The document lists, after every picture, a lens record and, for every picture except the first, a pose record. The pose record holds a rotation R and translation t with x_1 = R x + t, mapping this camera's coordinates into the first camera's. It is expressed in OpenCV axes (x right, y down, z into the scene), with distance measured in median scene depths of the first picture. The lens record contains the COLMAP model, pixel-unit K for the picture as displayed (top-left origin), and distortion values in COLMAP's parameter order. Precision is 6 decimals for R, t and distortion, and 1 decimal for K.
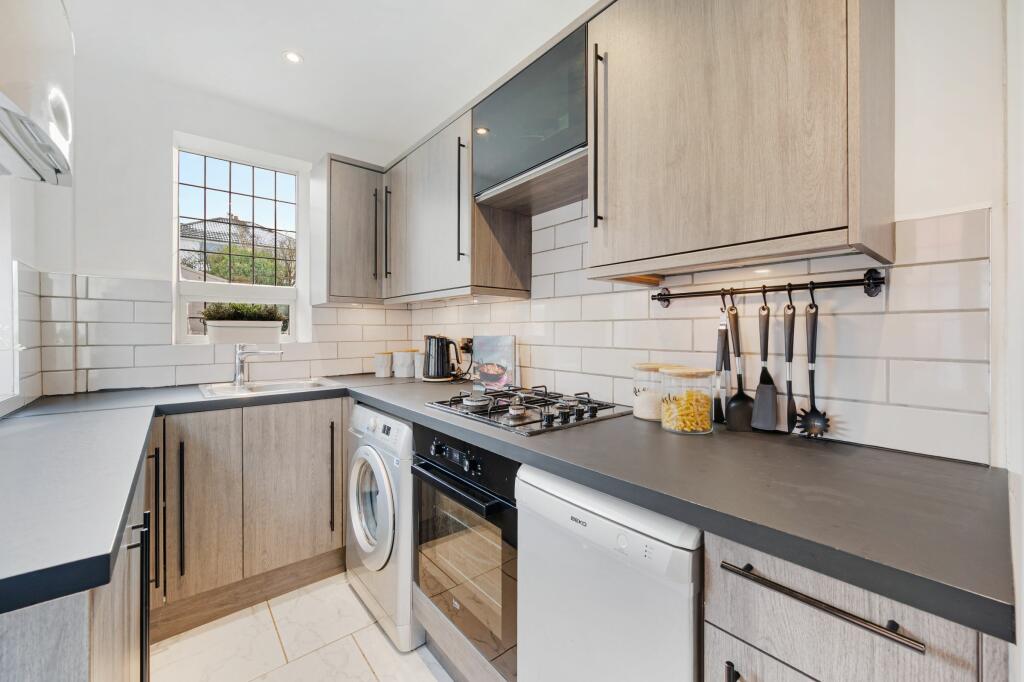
lens RADIAL K [[401.6, 0, 512.1], [0, 401.6, 334.2], [0, 0, 1]] dist [0.000574, 0.000045]
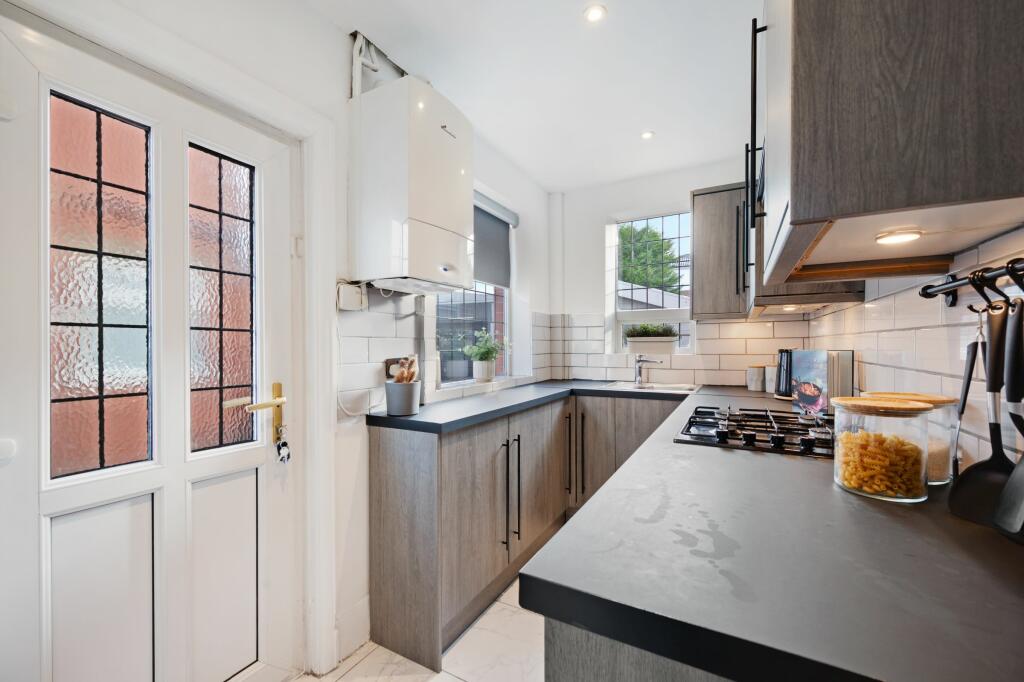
lens RADIAL K [[409.9, 0, 510.7], [0, 409.9, 348.7], [0, 0, 1]] dist [-0.000126, -0.000010]
pose [[0.362190, 0.005851, -0.932086, 0.527263], [-0.002338, 0.999983, 0.005369, -0.001733], [0.932101, 0.000234, 0.362198, 0.102178]]
